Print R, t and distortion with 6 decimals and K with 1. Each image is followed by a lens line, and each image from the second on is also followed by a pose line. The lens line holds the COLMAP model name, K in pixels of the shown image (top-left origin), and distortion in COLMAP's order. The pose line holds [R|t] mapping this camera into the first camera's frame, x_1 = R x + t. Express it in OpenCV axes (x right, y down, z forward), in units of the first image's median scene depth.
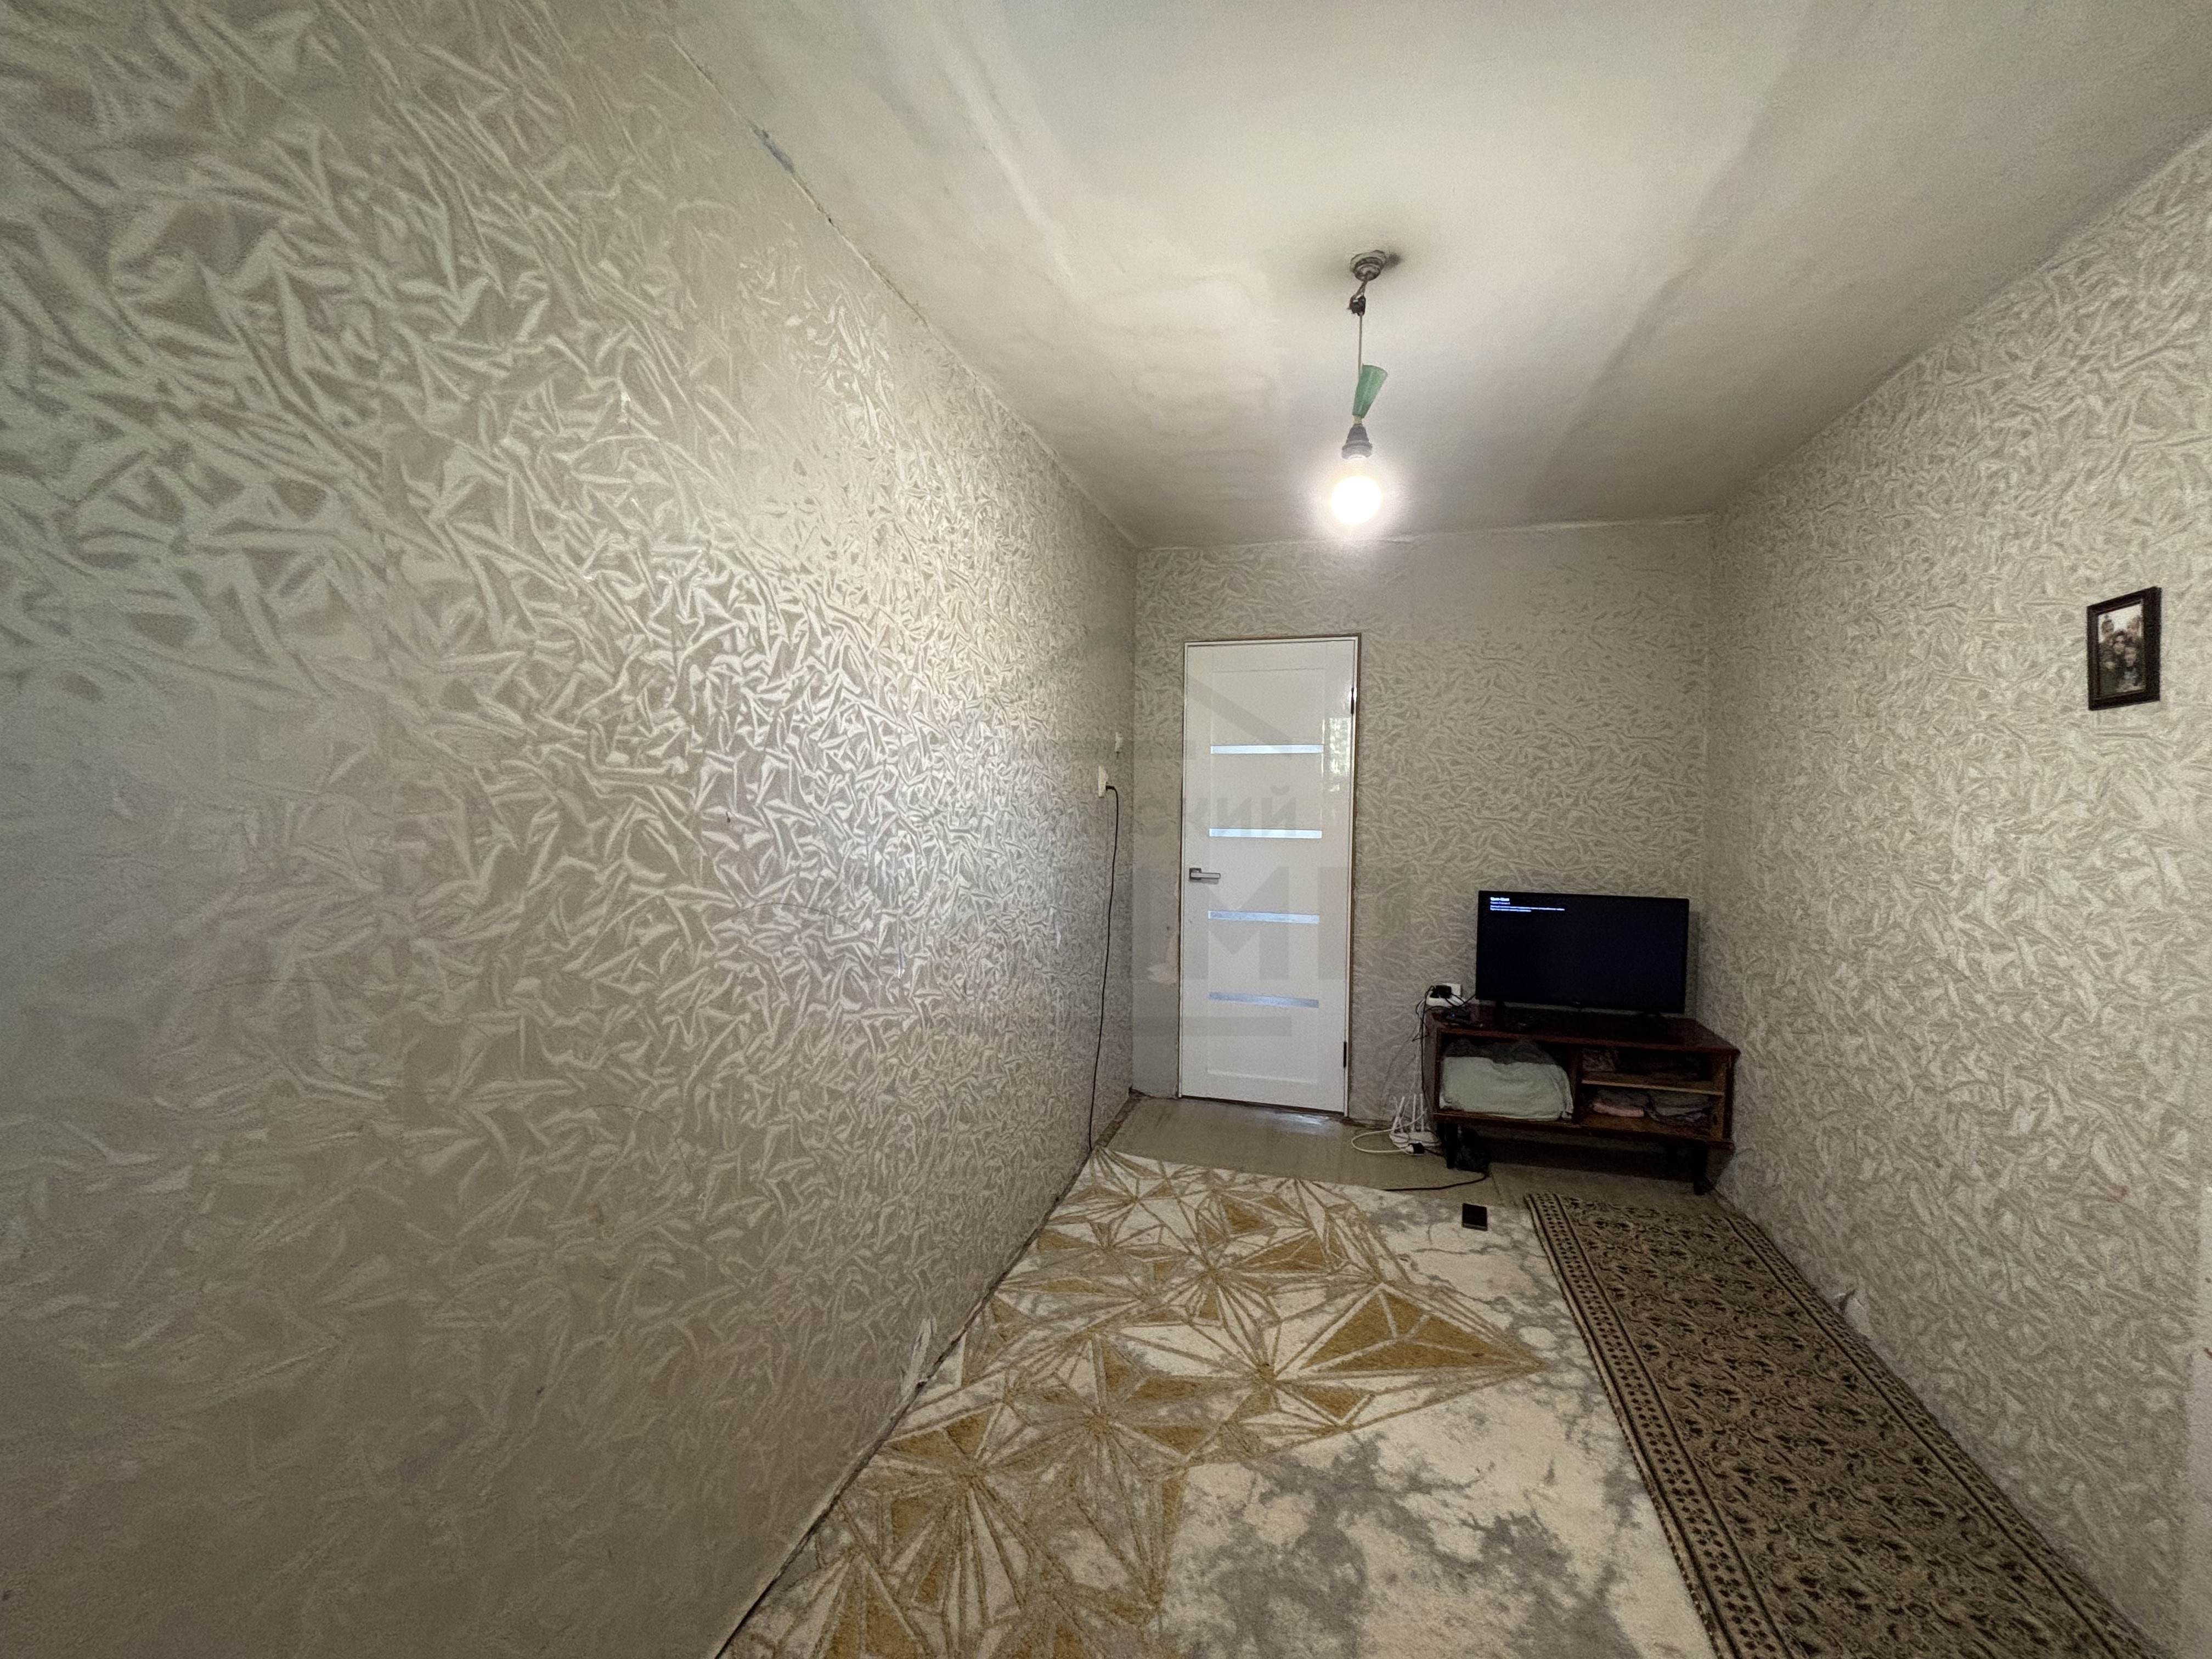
lens RADIAL K [[891.4, 0, 1105.2], [0, 891.4, 829.2], [0, 0, 1]] dist [-0.002902, 0.002086]
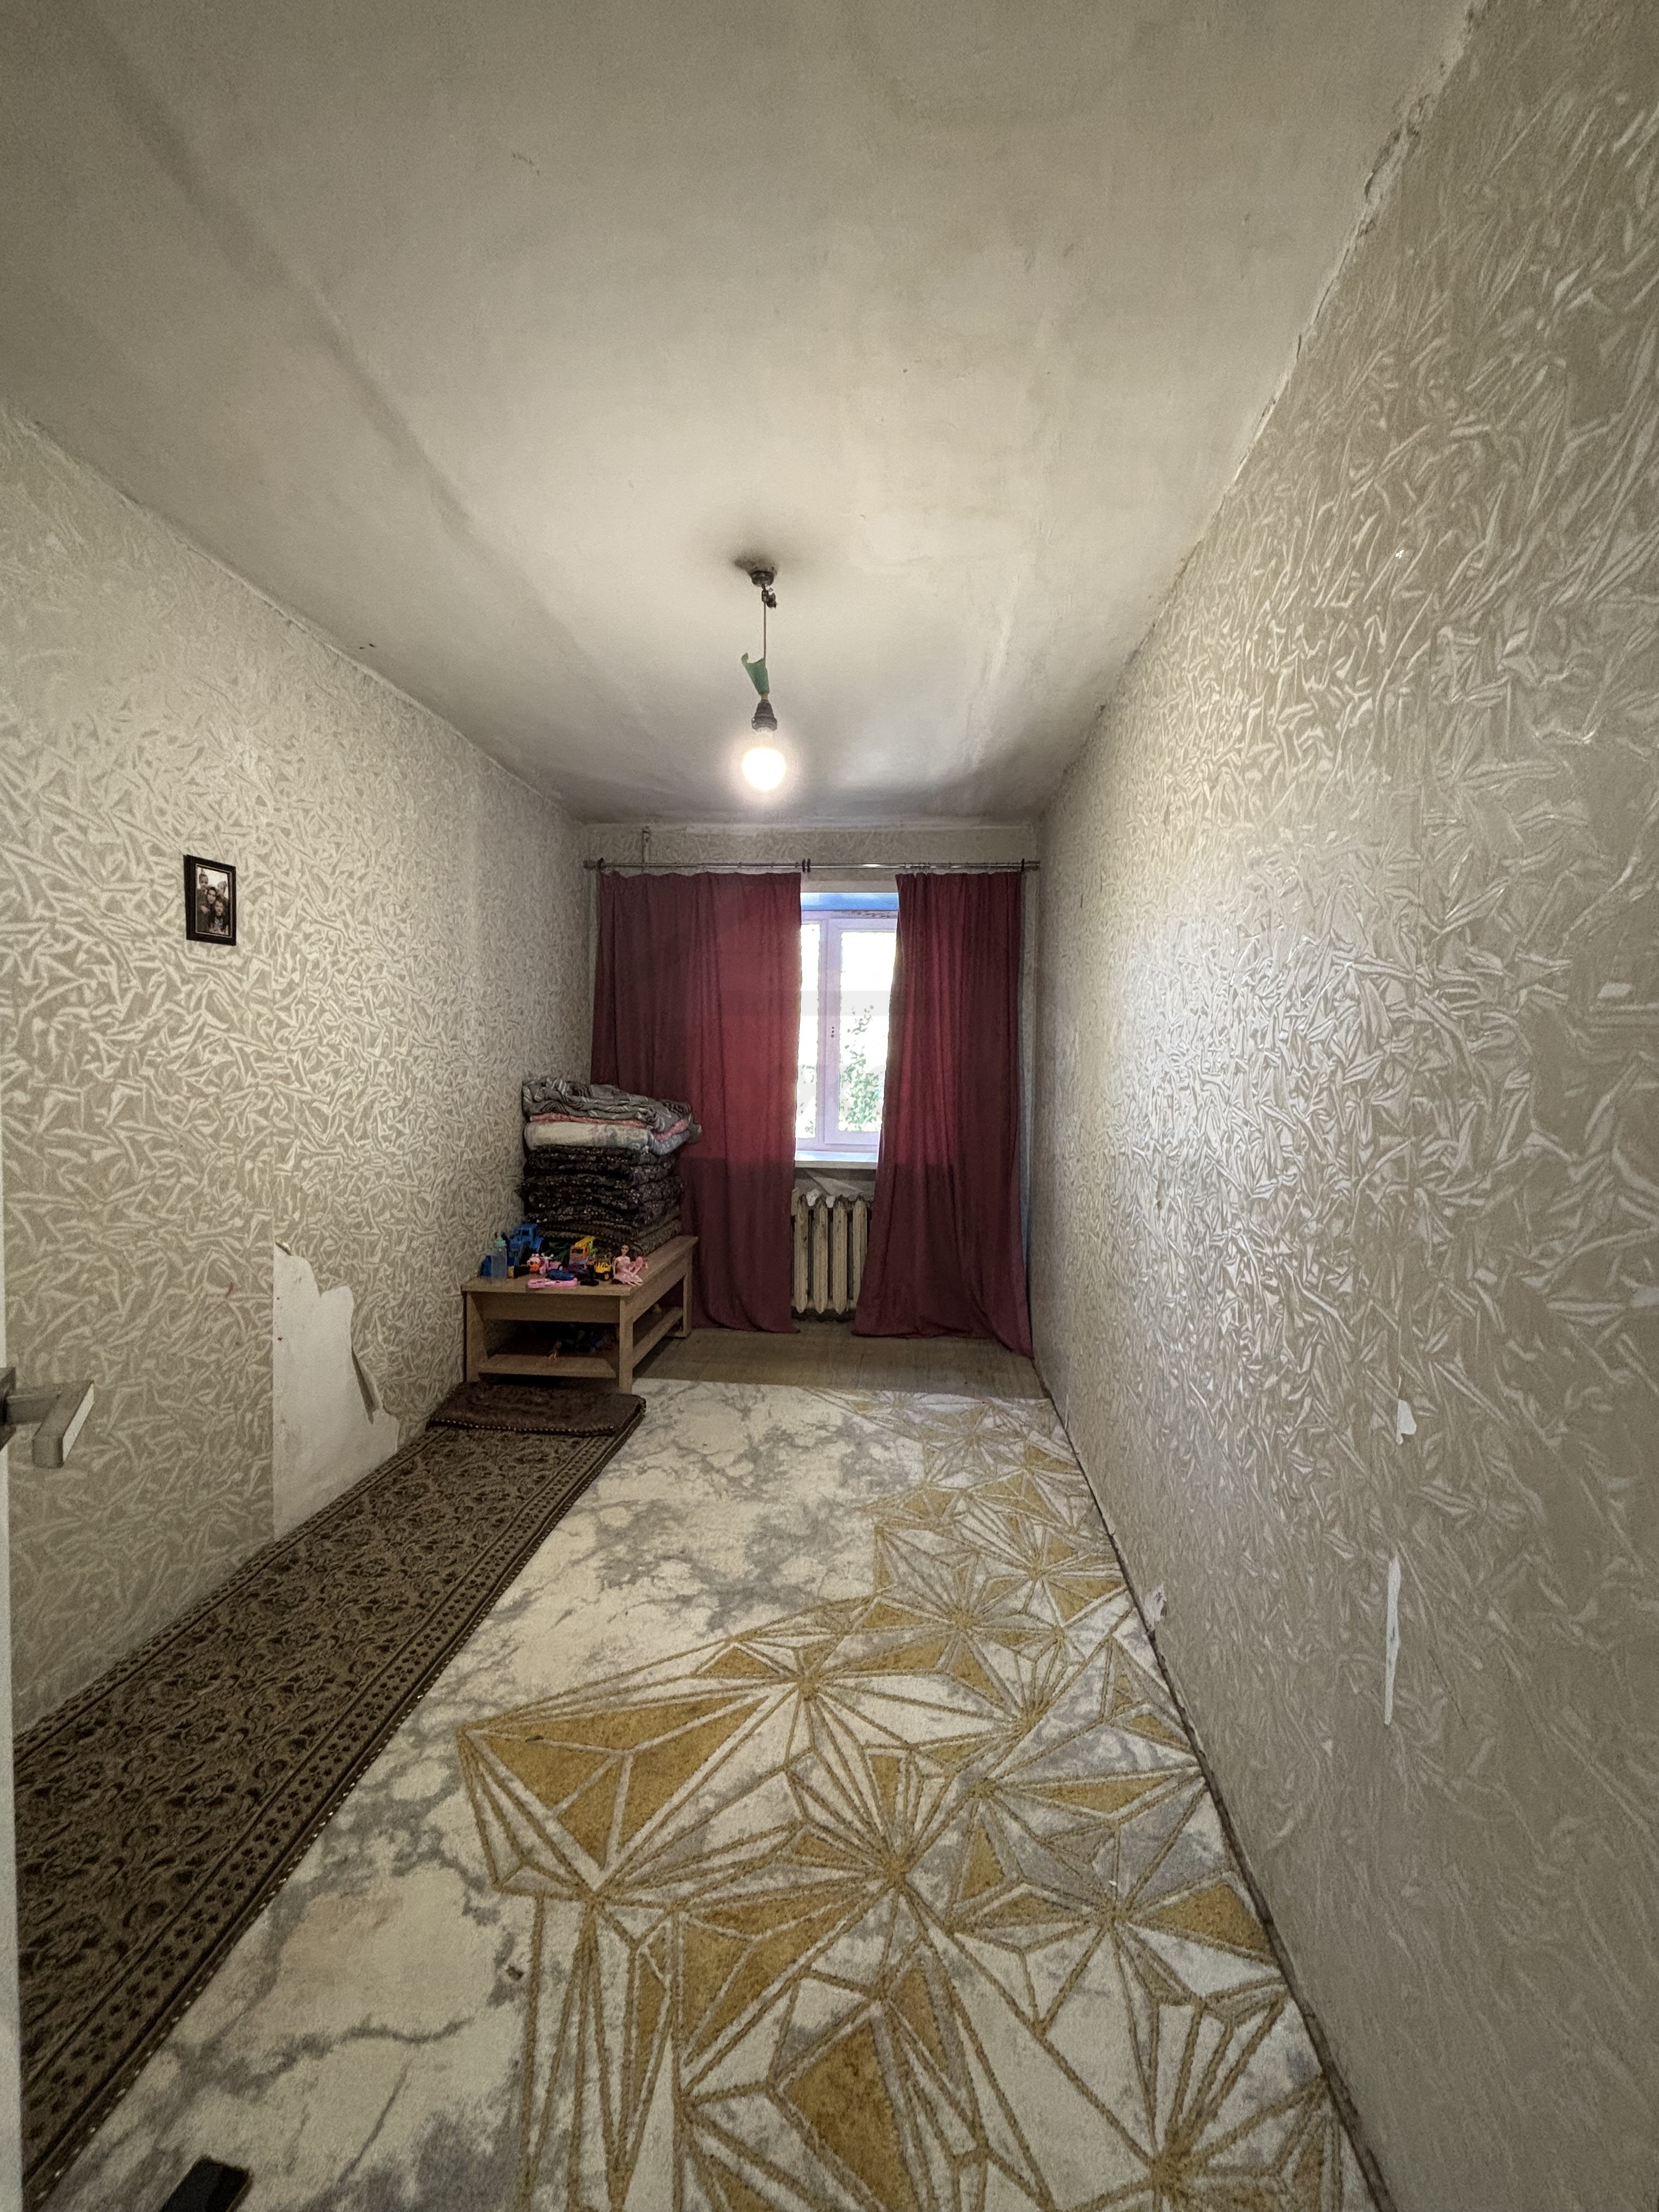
lens RADIAL K [[891.4, 0, 830.3], [0, 891.4, 1099.6], [0, 0, 1]] dist [-0.002902, 0.002086]
pose [[-0.982310, -0.023030, -0.185838, 0.321982], [-0.038445, 0.996071, 0.079774, -0.031208], [0.183271, 0.085507, -0.979337, 1.745645]]
